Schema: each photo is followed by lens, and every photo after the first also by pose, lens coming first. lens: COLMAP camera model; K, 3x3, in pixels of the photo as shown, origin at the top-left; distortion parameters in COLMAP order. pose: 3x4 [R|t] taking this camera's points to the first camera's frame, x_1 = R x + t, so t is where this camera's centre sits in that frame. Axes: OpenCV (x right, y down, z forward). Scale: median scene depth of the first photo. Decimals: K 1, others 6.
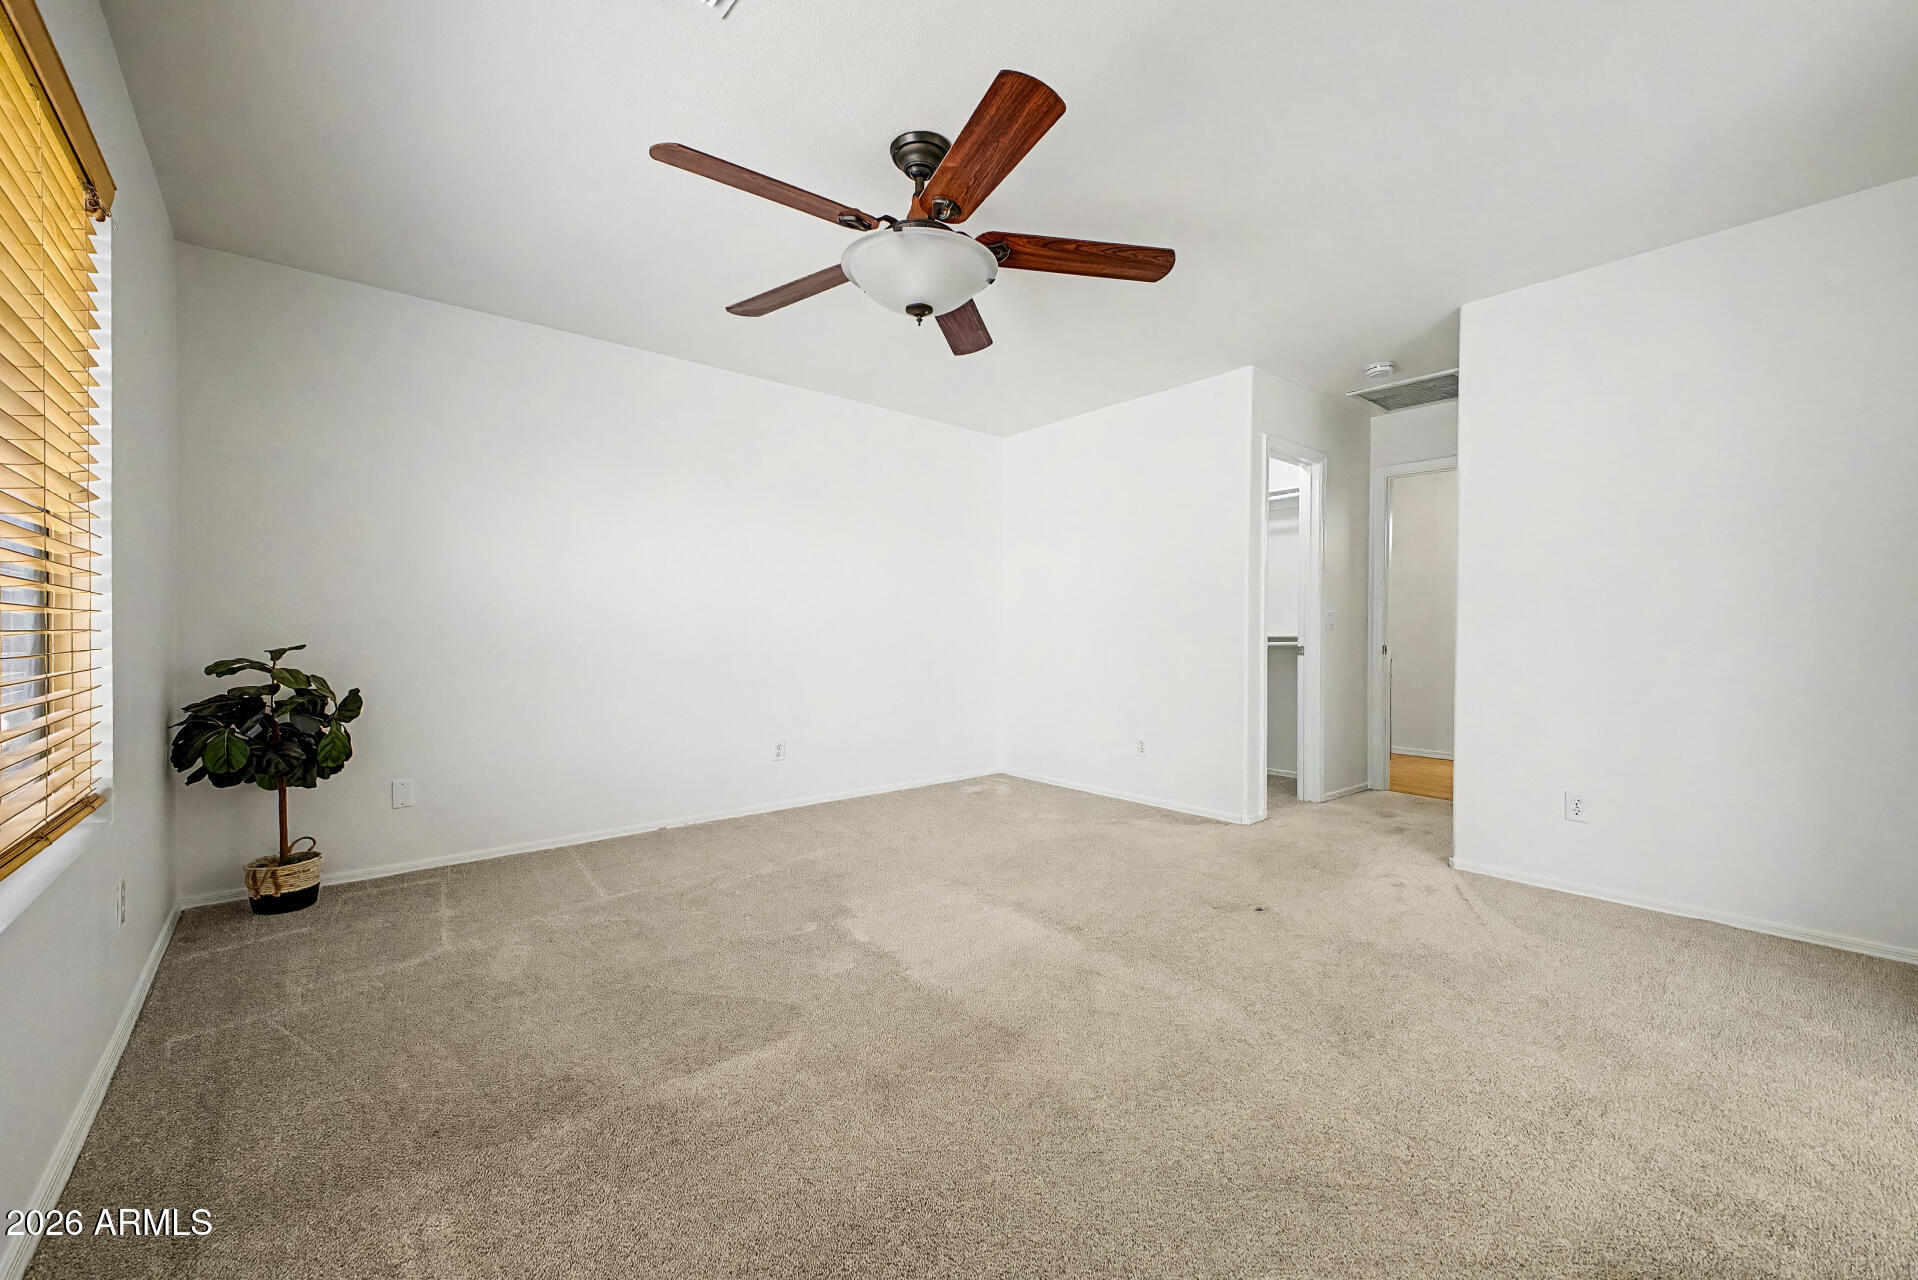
lens RADIAL K [[755.1, 0, 959.0], [0, 755.1, 640.0], [0, 0, 1]] dist [0.020255, -0.000484]
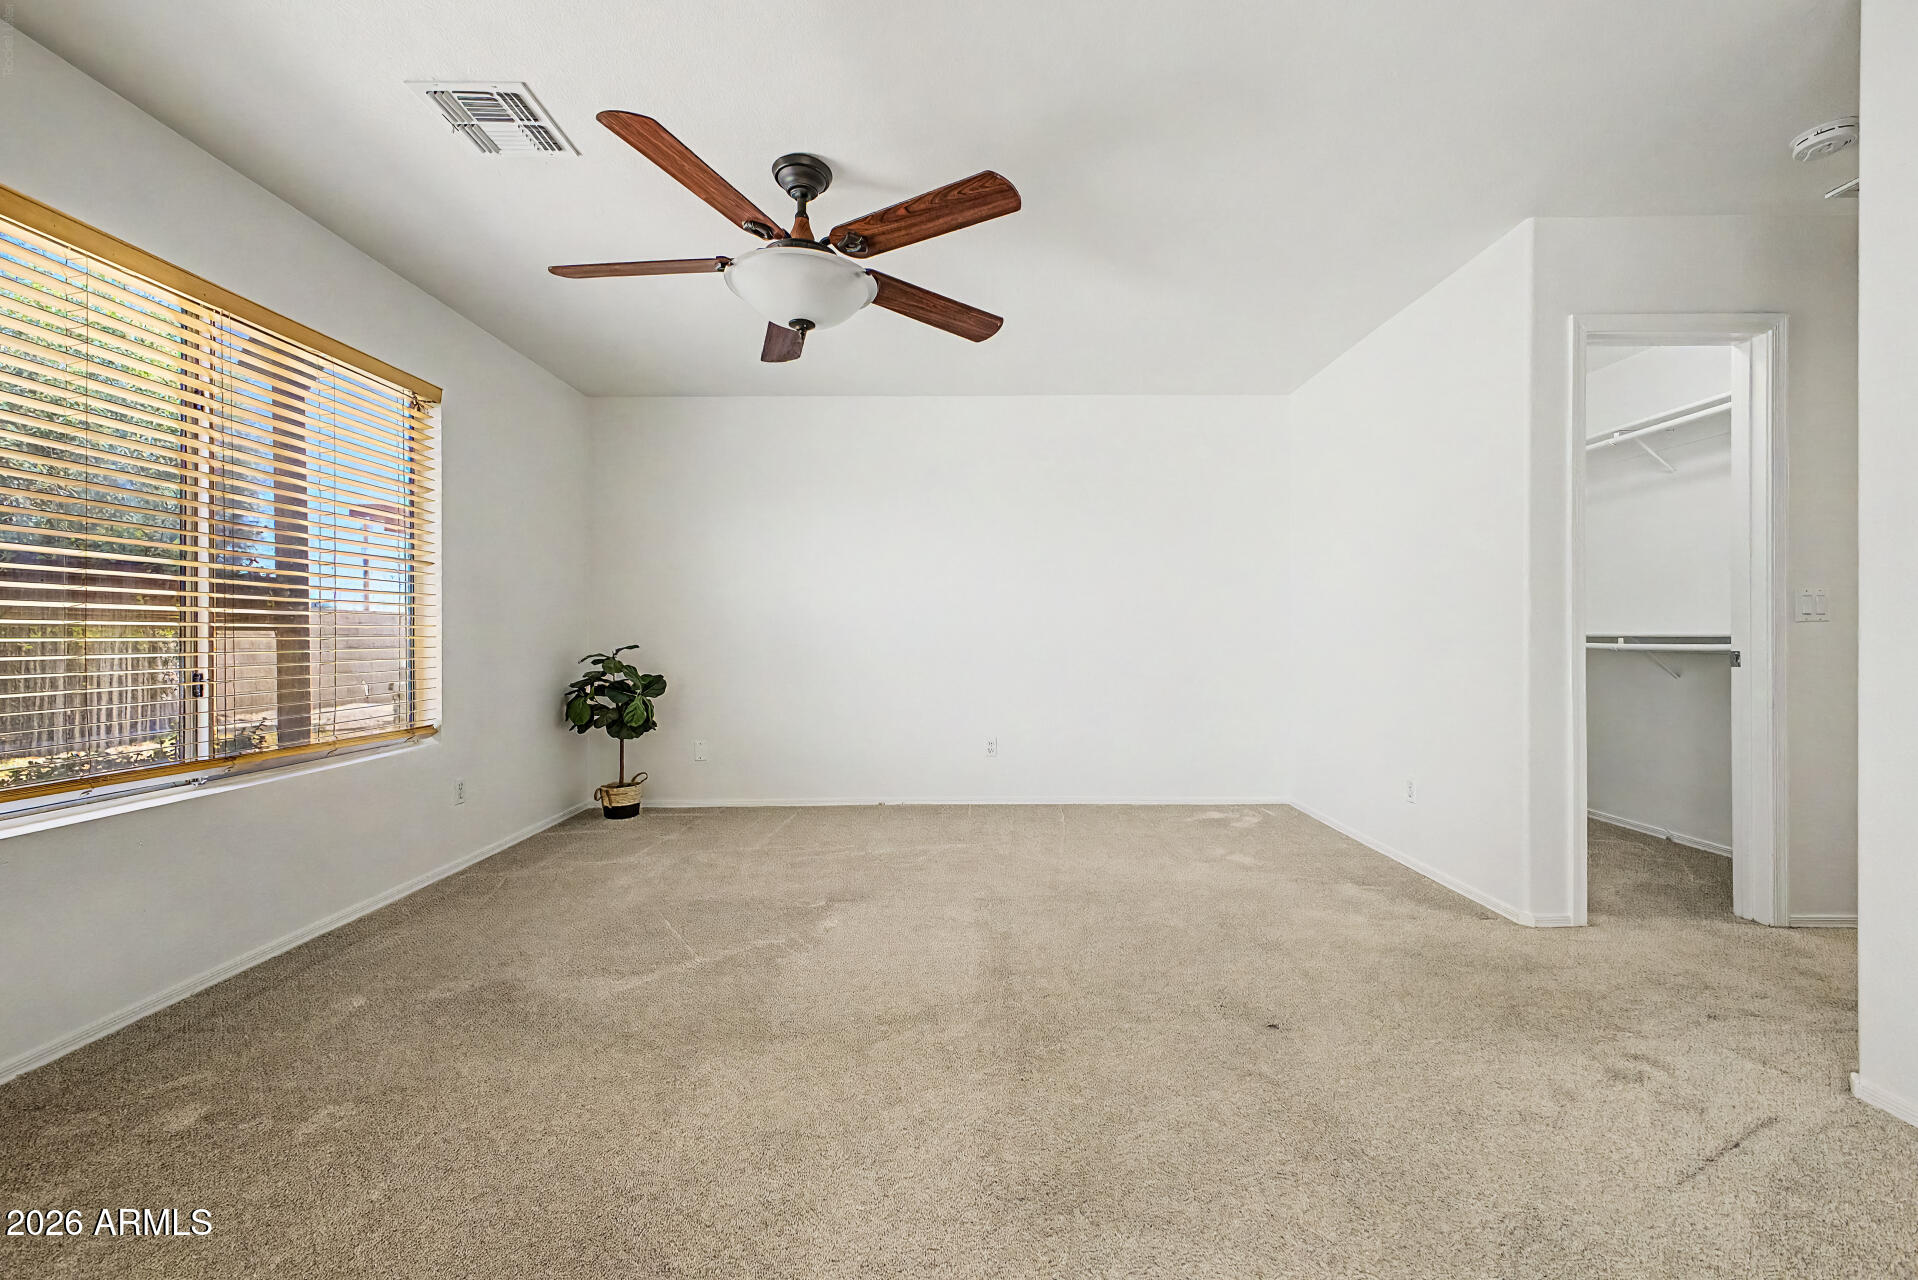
lens RADIAL K [[755.1, 0, 959.0], [0, 755.1, 640.0], [0, 0, 1]] dist [0.020255, -0.000484]
pose [[0.771811, 0.000461, -0.635852, 0.559921], [0.001256, 0.999997, 0.002250, -0.004501], [0.635851, -0.002535, 0.771808, 0.243545]]
